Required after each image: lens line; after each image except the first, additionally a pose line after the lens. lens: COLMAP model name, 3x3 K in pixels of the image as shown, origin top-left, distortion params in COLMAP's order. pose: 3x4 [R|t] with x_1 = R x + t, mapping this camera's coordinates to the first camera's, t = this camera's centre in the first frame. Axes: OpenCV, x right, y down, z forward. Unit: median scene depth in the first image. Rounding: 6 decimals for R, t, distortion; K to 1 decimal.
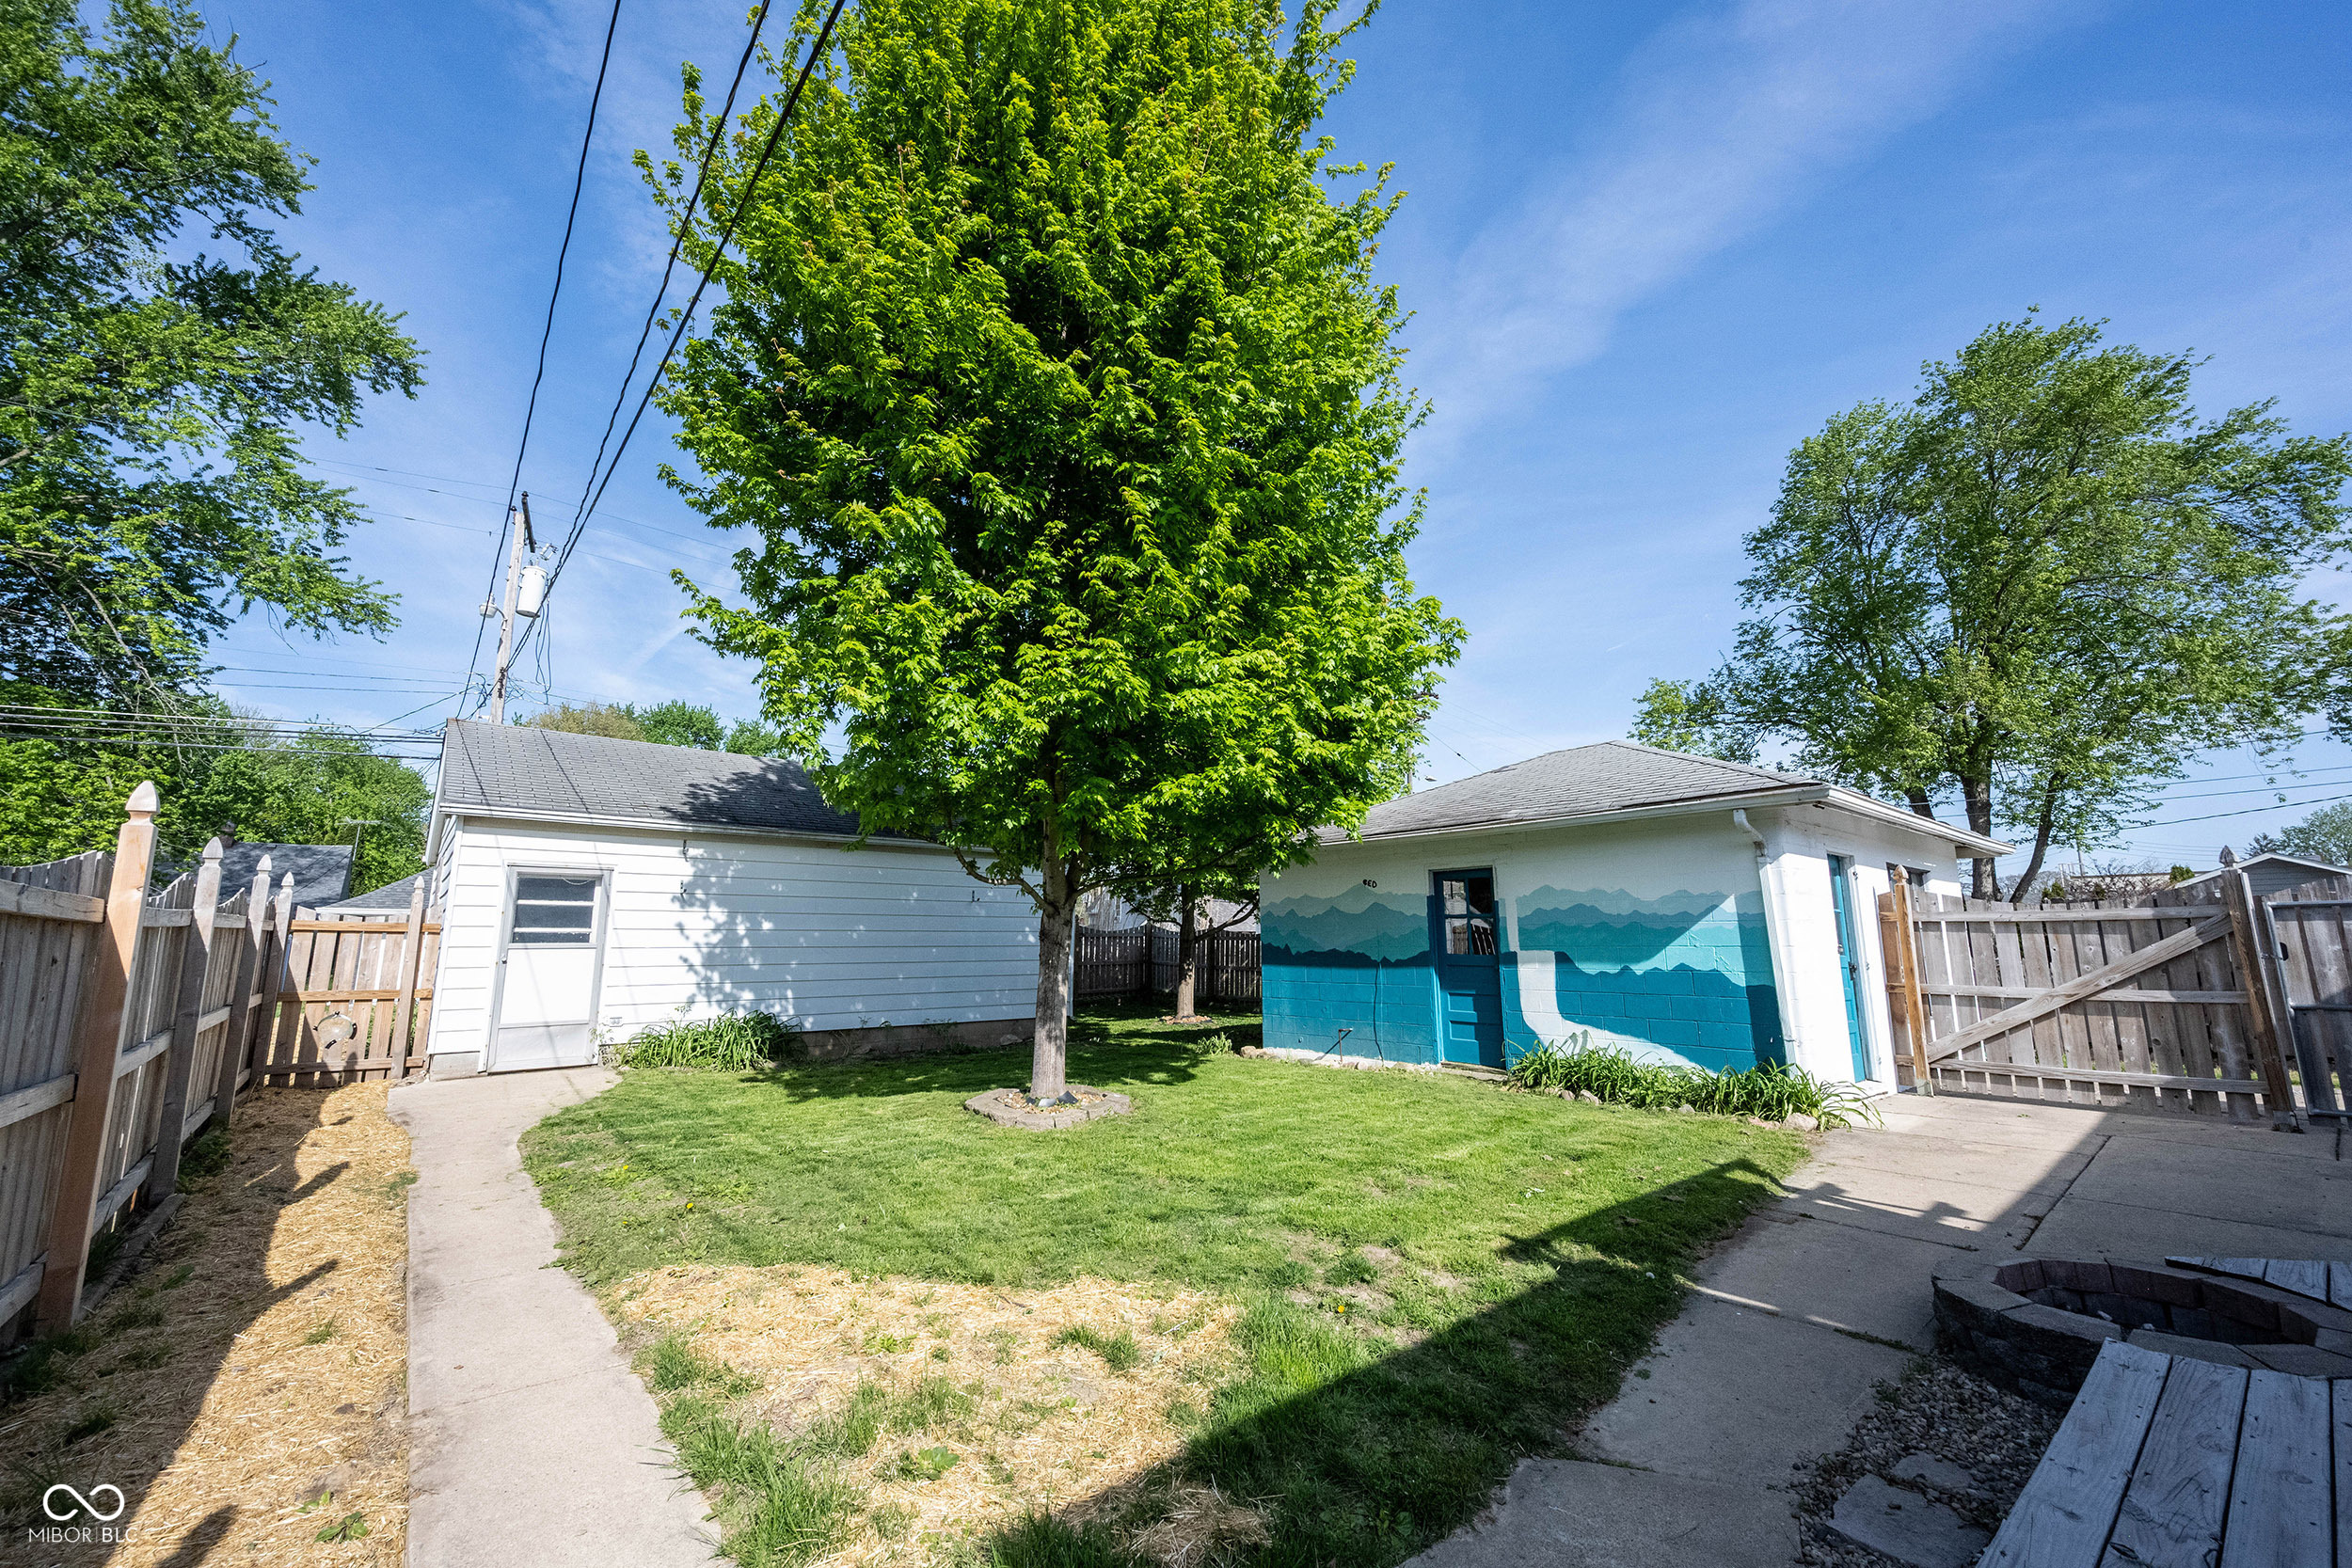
lens RADIAL K [[941.0, 0, 1178.4], [0, 941.0, 778.4], [0, 0, 1]] dist [-0.002078, 0.000780]
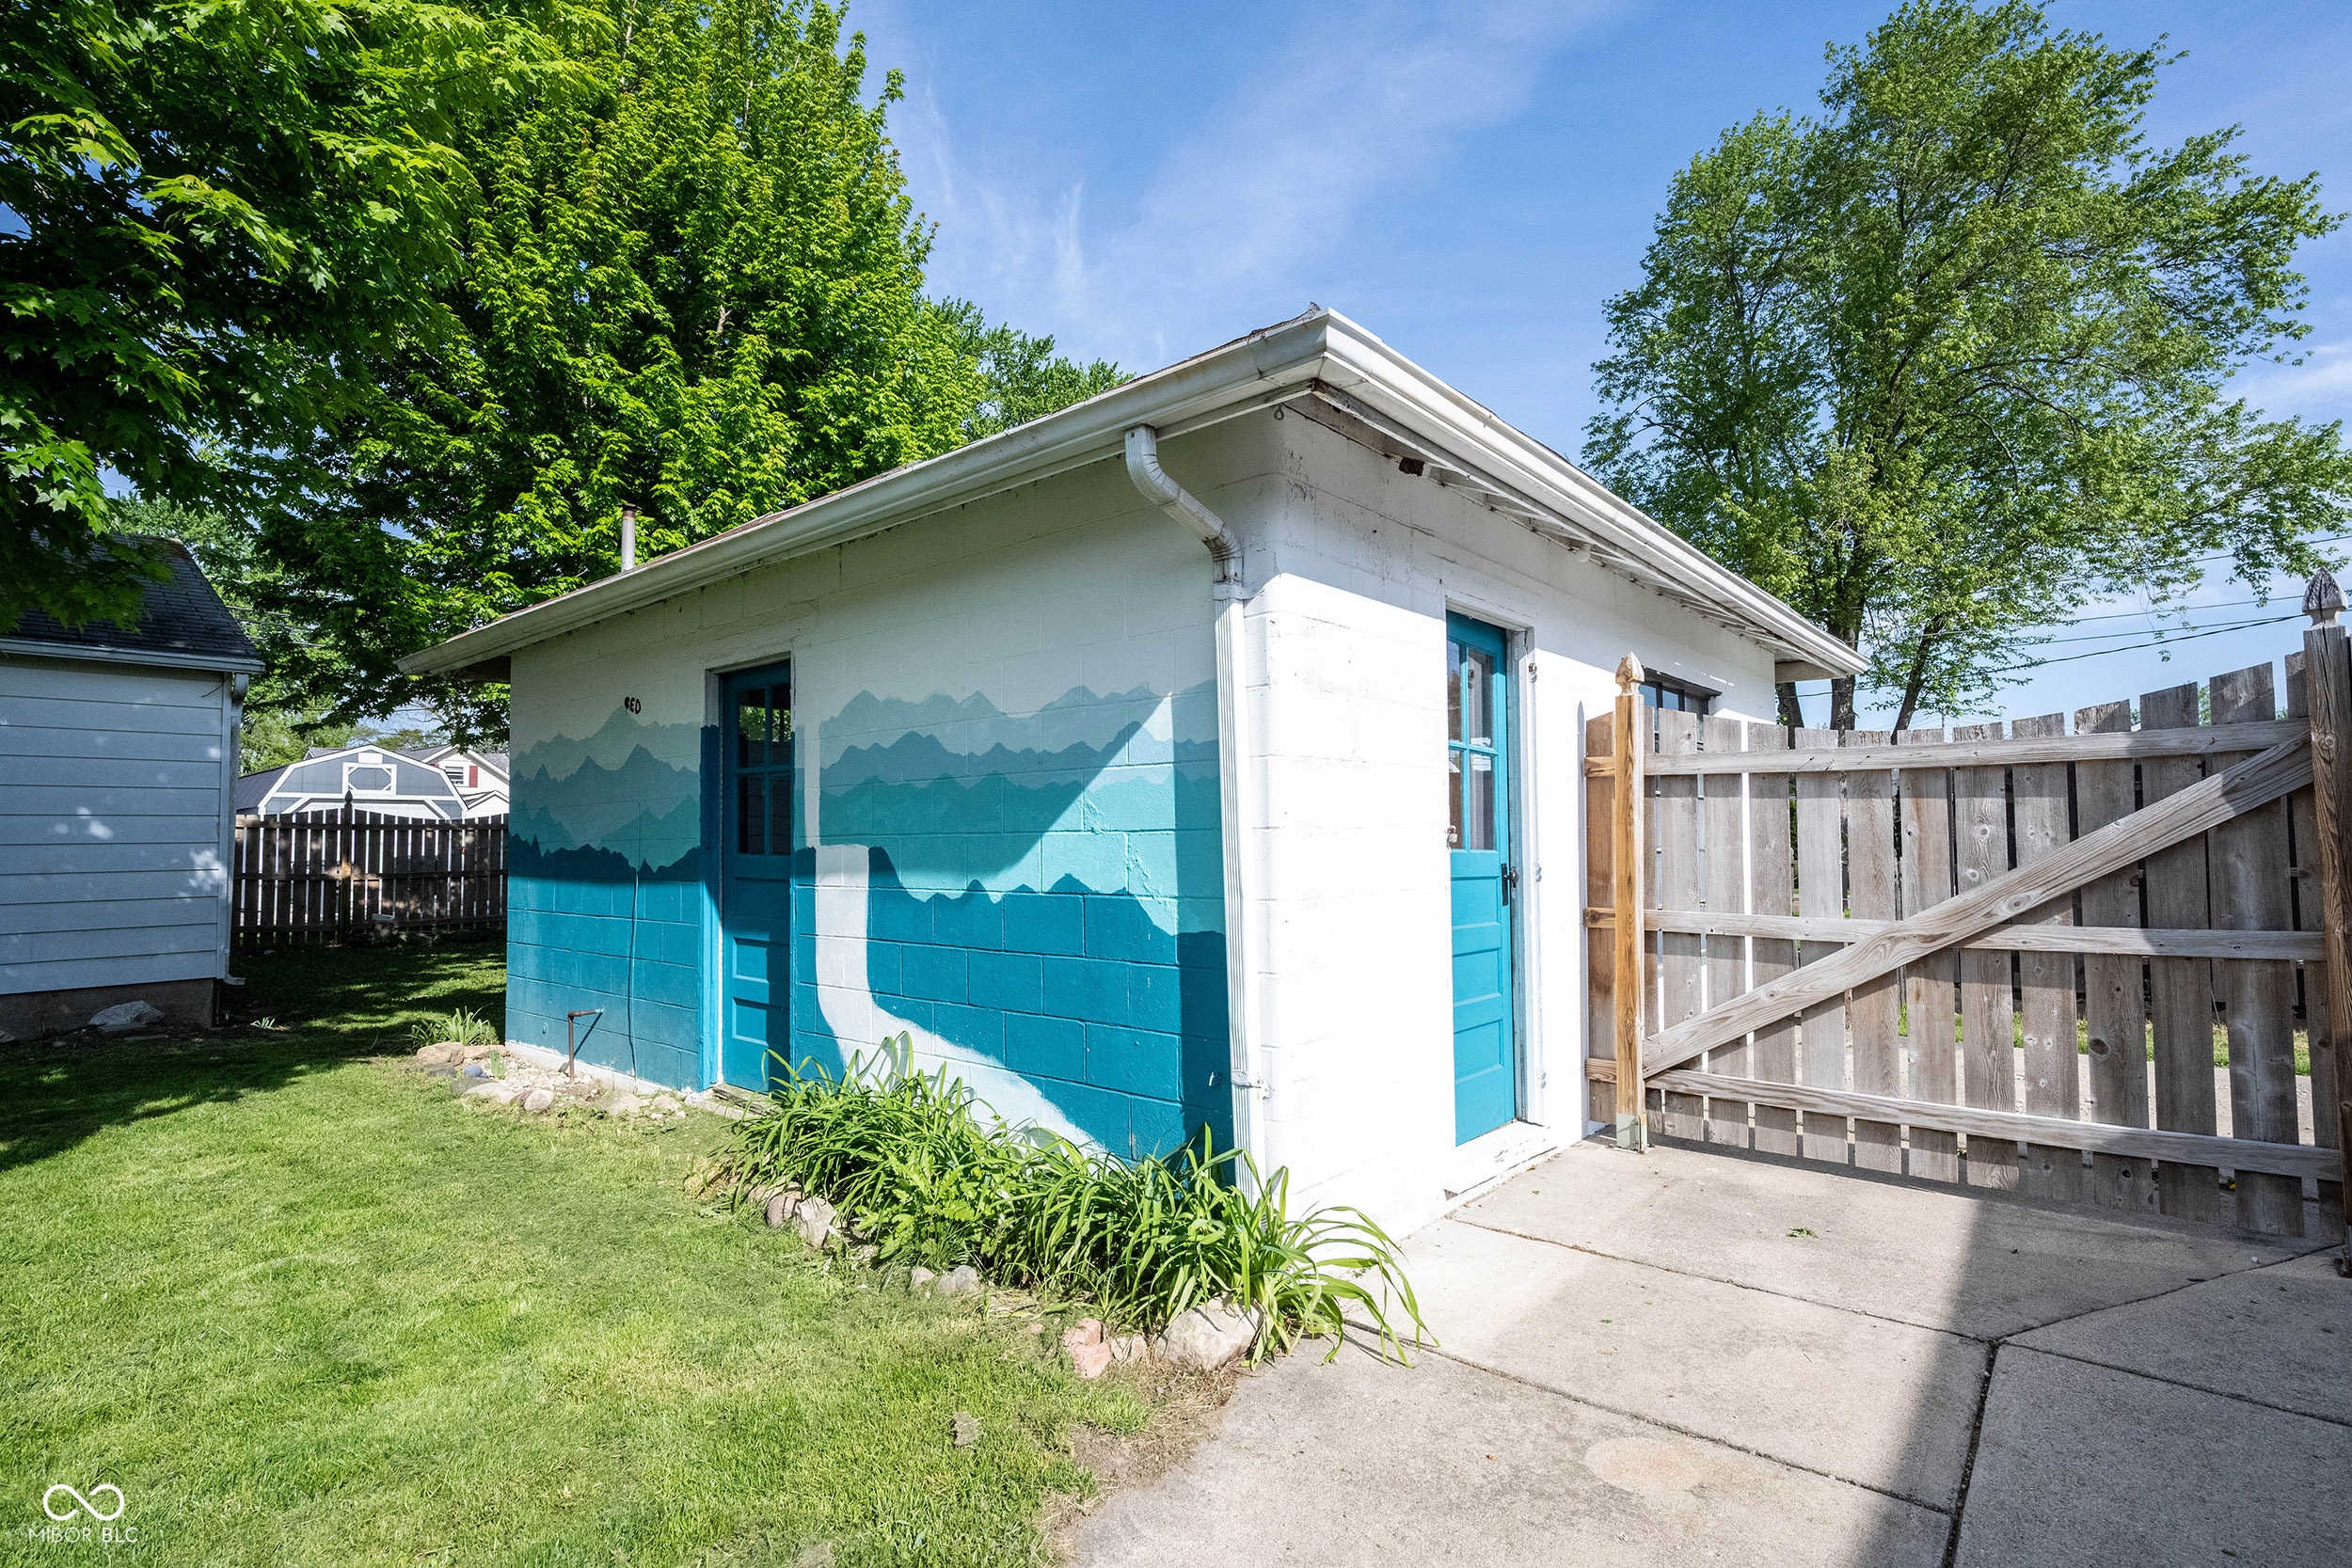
lens RADIAL K [[1134.1, 0, 1178.4], [0, 1134.1, 793.0], [0, 0, 1]] dist [0.002671, 0.001011]
pose [[0.985242, -0.000875, 0.171164, 0.456293], [-0.022142, 0.990934, 0.132516, 0.090928], [-0.169728, -0.134350, 0.976290, 0.490809]]
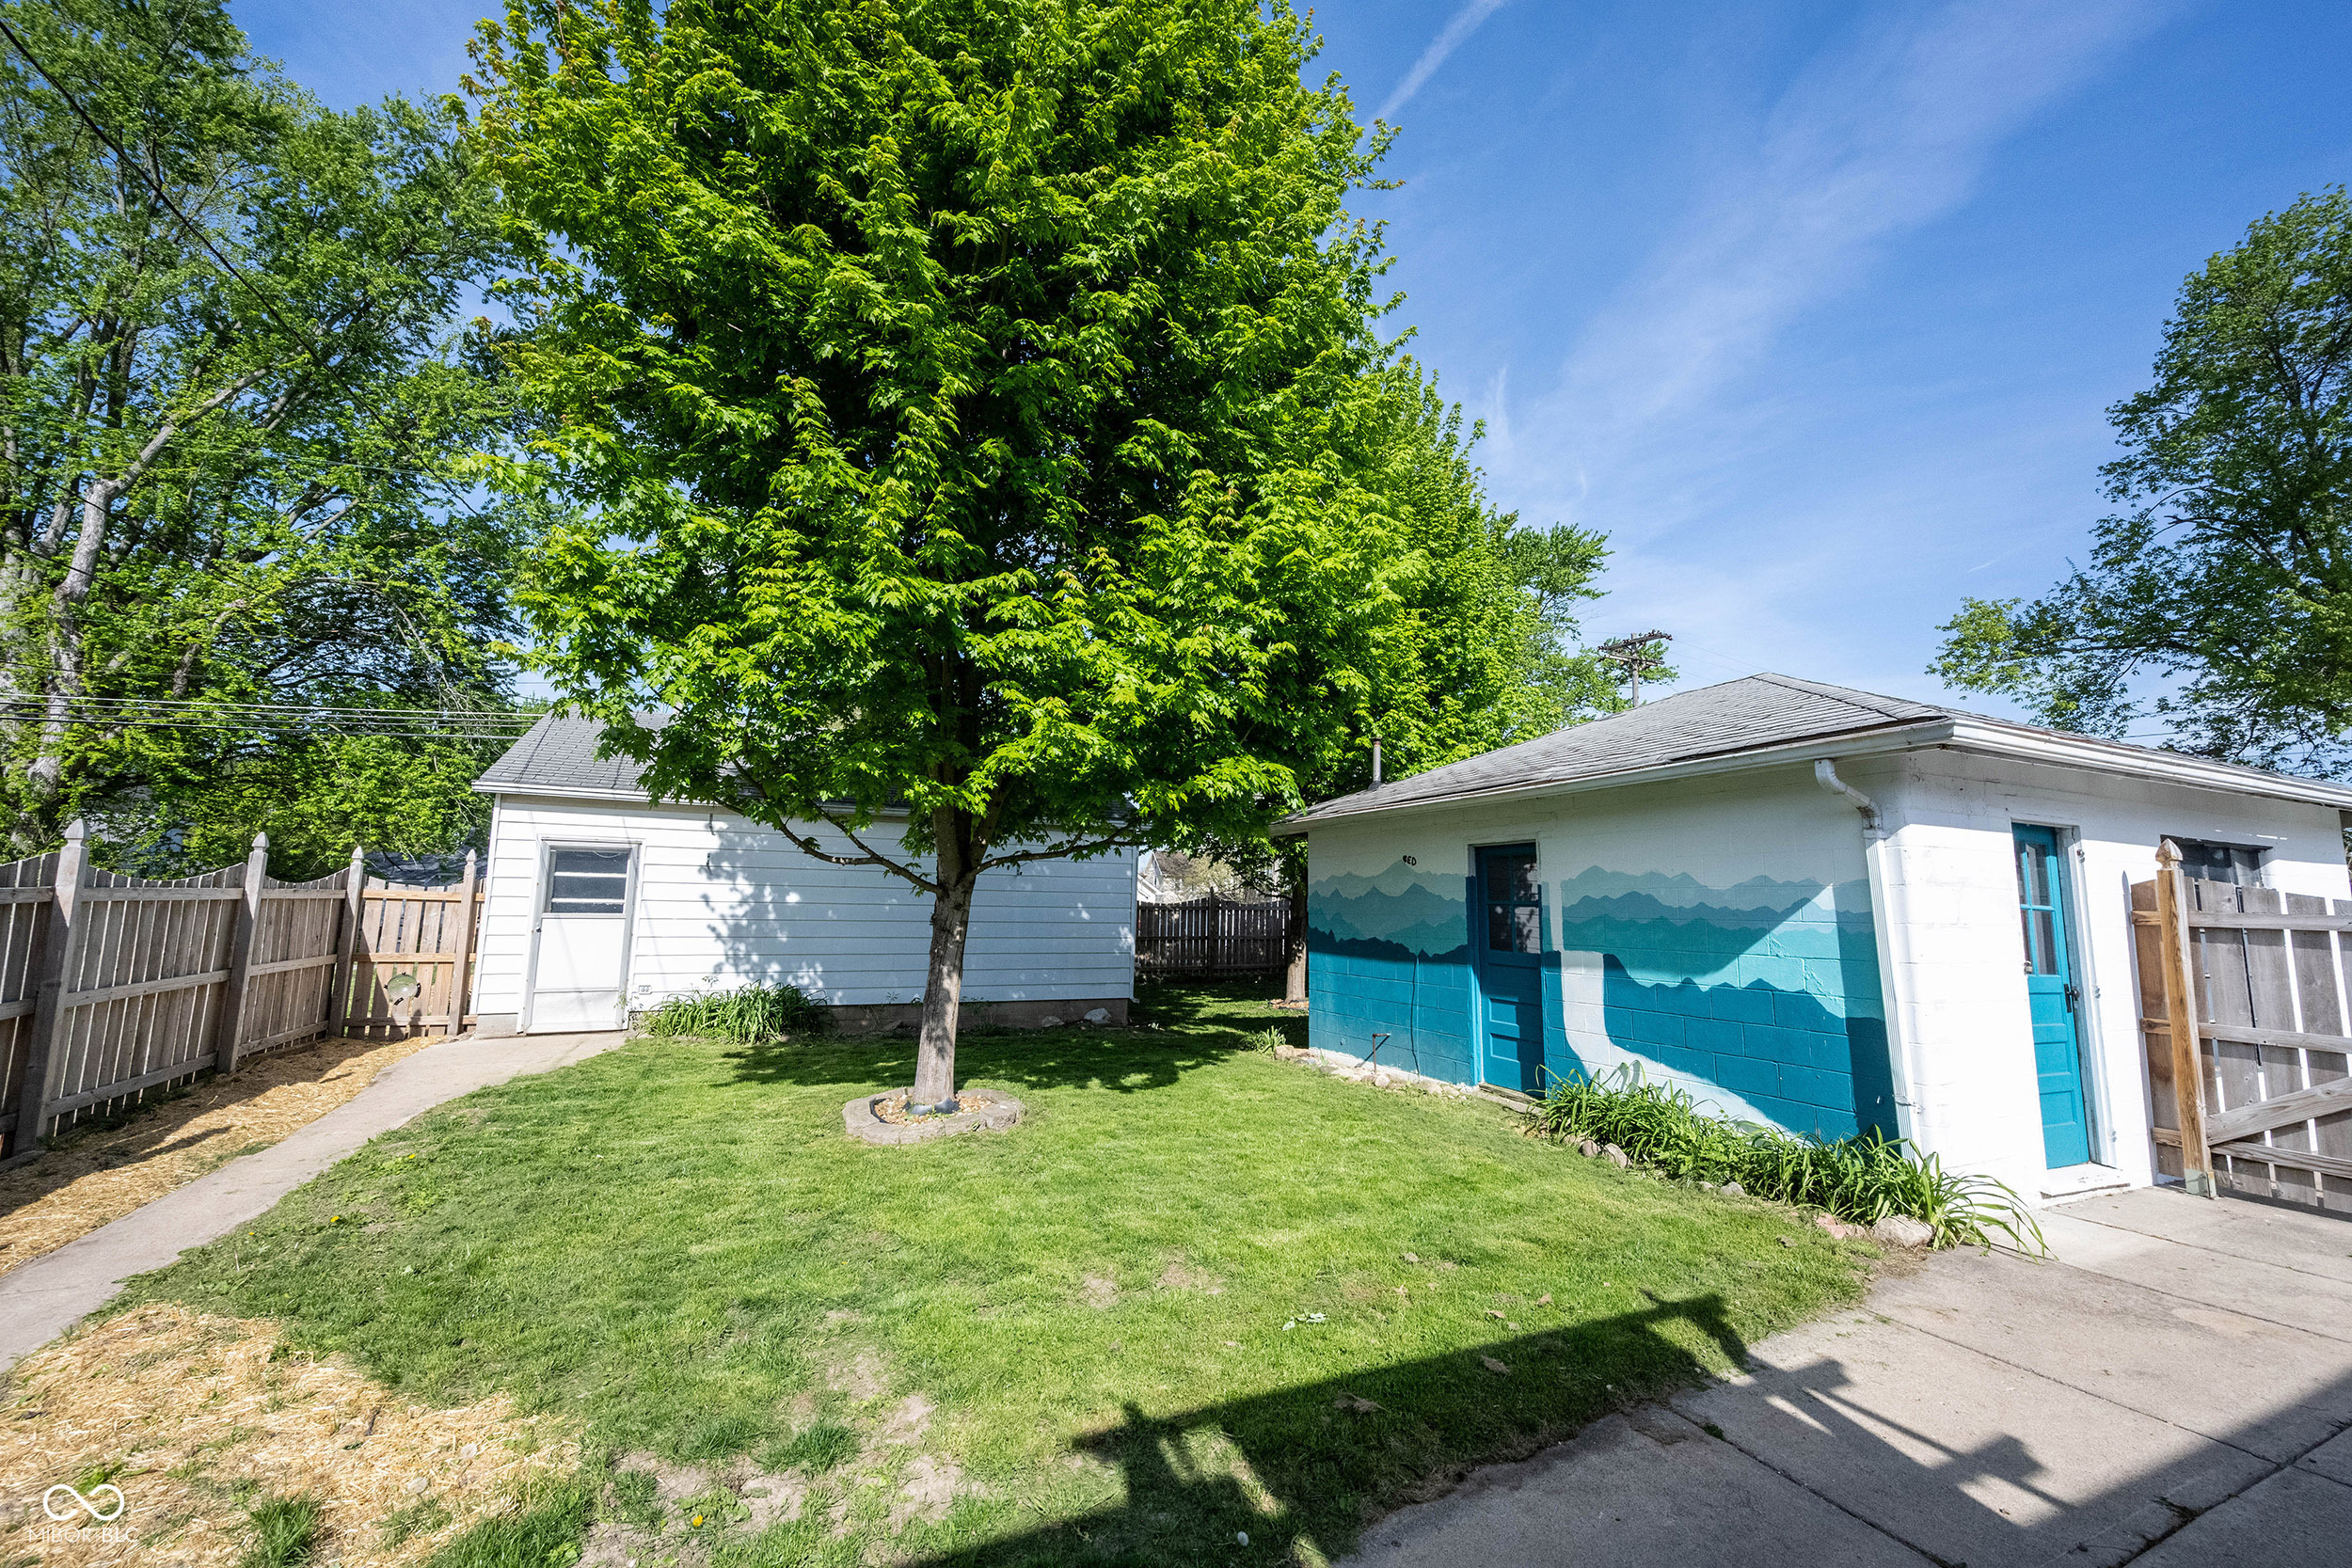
lens RADIAL K [[941.0, 0, 1171.8], [0, 941.0, 779.5], [0, 0, 1]] dist [-0.002078, 0.000780]
pose [[0.963613, -0.016744, -0.266775, 0.273915], [0.026443, 0.999112, 0.032806, 0.010238], [0.265988, -0.038666, 0.963200, 0.187600]]
